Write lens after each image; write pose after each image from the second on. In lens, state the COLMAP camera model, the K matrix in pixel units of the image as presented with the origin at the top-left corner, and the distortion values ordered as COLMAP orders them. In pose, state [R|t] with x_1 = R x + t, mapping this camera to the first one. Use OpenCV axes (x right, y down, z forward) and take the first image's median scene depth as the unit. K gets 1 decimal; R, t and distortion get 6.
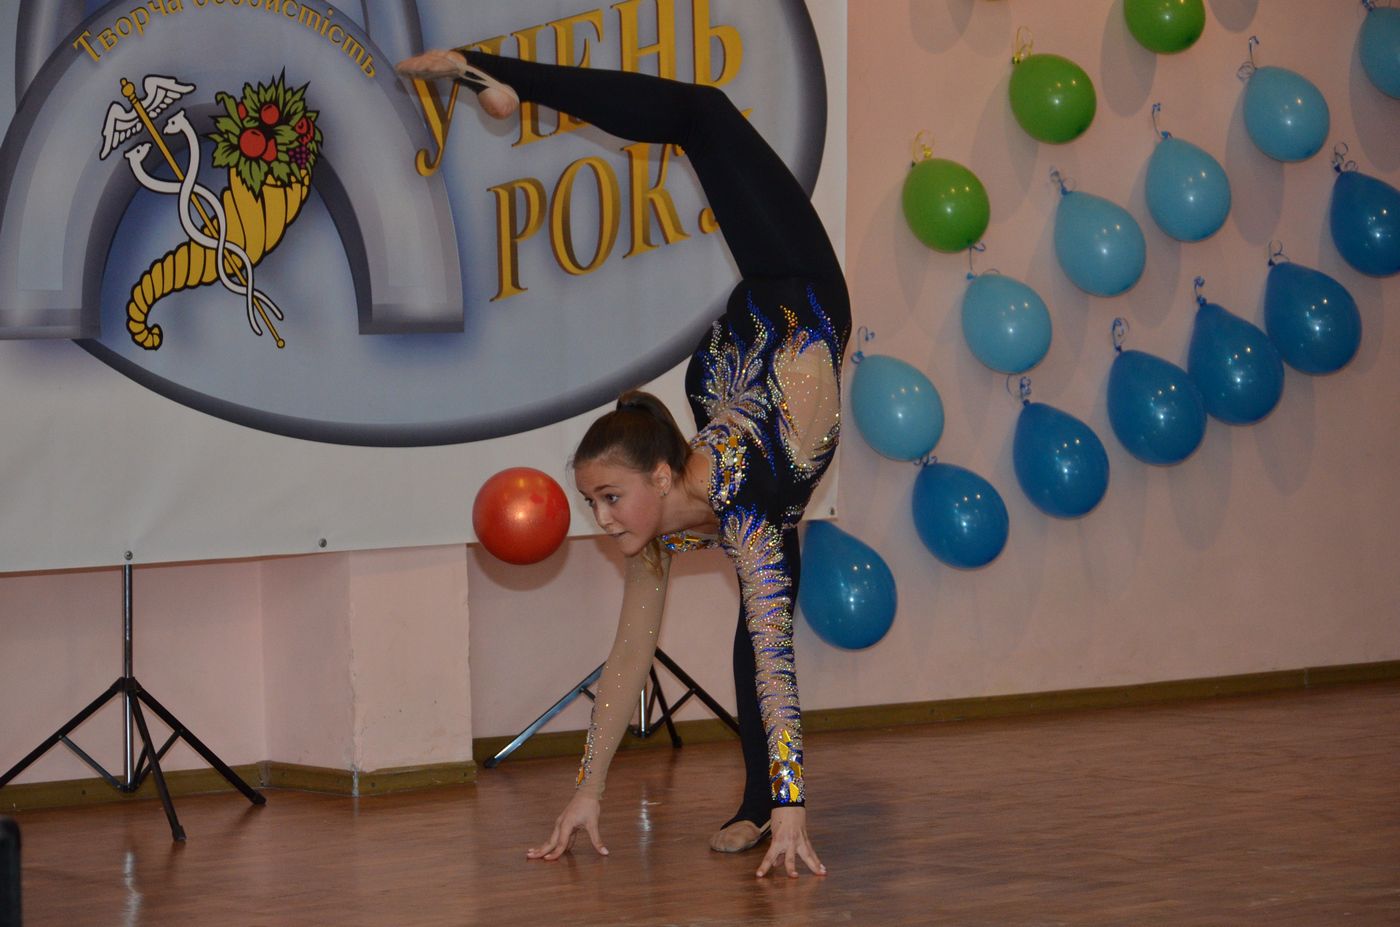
lens RADIAL K [[4193.2, 0, 700.0], [0, 4193.2, 463.5], [0, 0, 1]] dist [-0.043046, 1.477251]
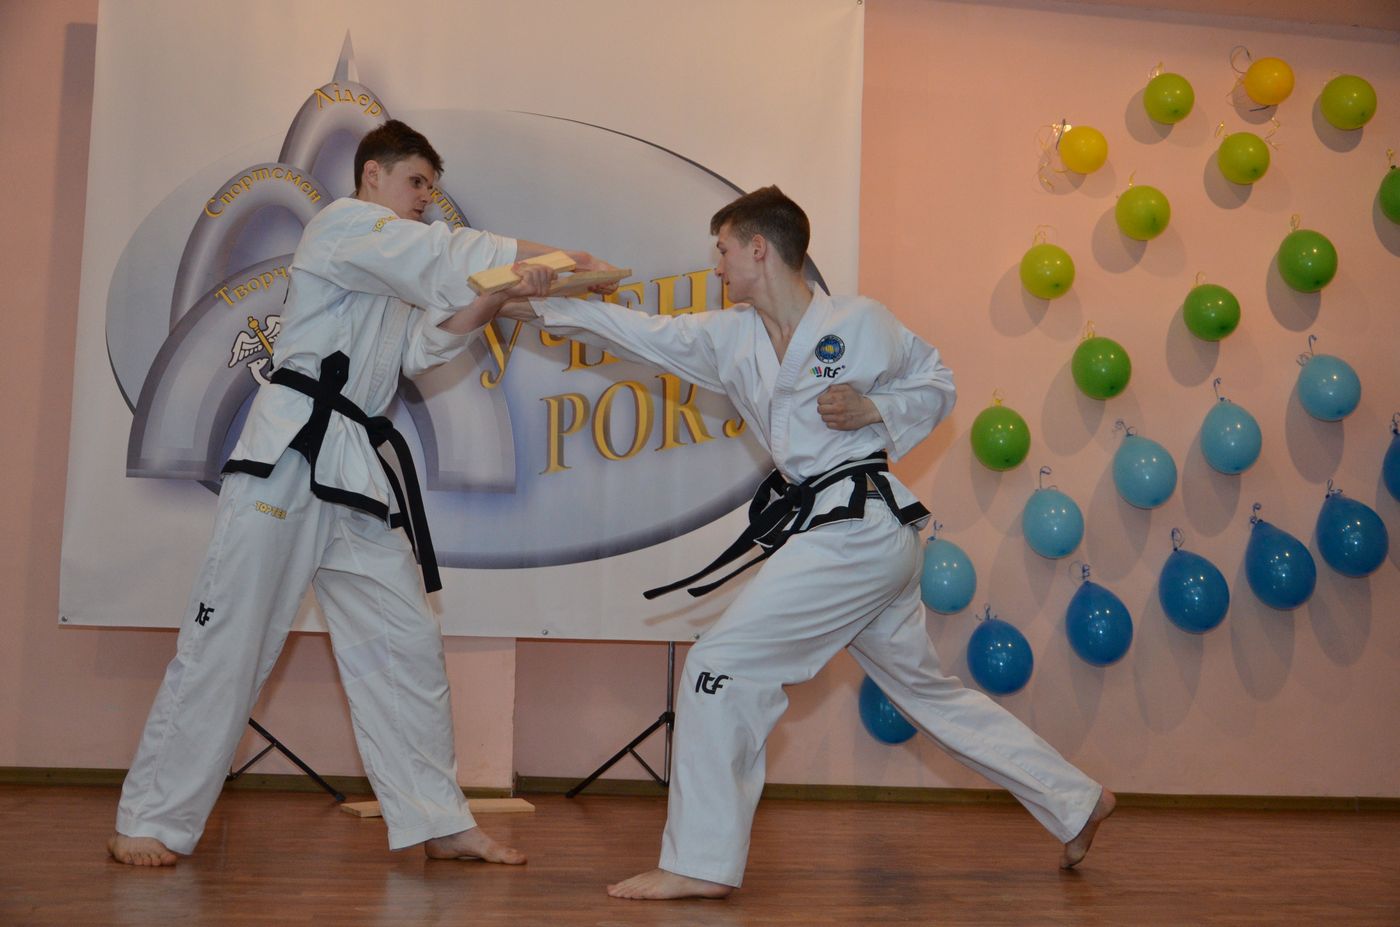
lens RADIAL K [[1633.0, 0, 700.0], [0, 1633.0, 463.5], [0, 0, 1]] dist [-0.060456, 0.067377]
pose [[0.846064, -0.013447, -0.532911, 0.292095], [-0.062107, 0.990388, -0.123593, 0.024059], [0.529450, 0.137665, 0.837097, 0.525906]]
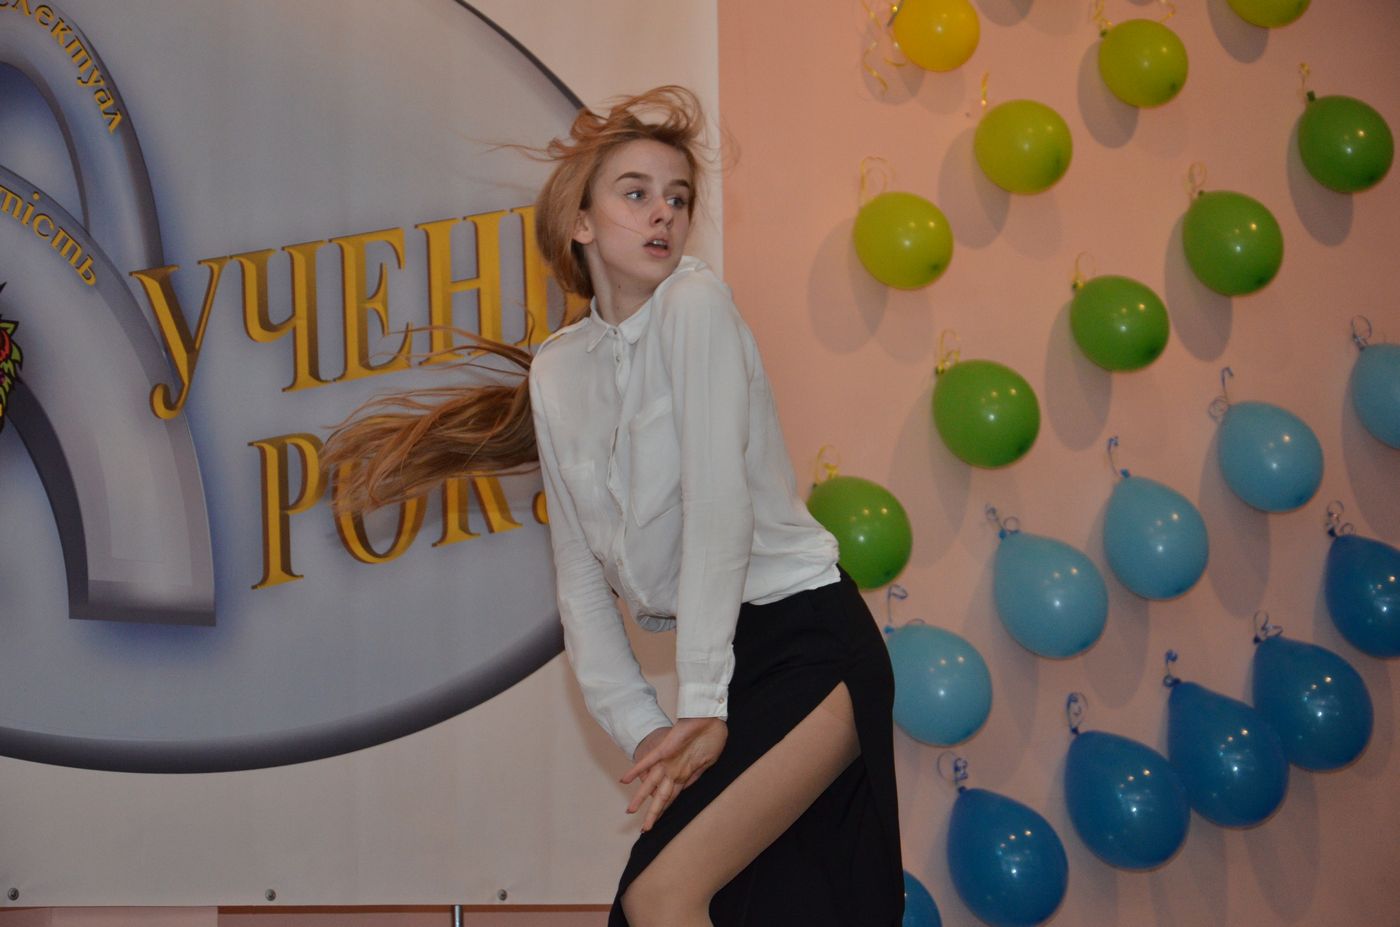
lens RADIAL K [[3931.1, 0, 700.0], [0, 3931.1, 463.5], [0, 0, 1]] dist [0.000701, -0.065601]
pose [[0.999917, -0.009710, 0.008474, 0.024588], [0.011060, 0.984076, -0.177402, 0.063957], [-0.006617, 0.177481, 0.984102, 0.279778]]
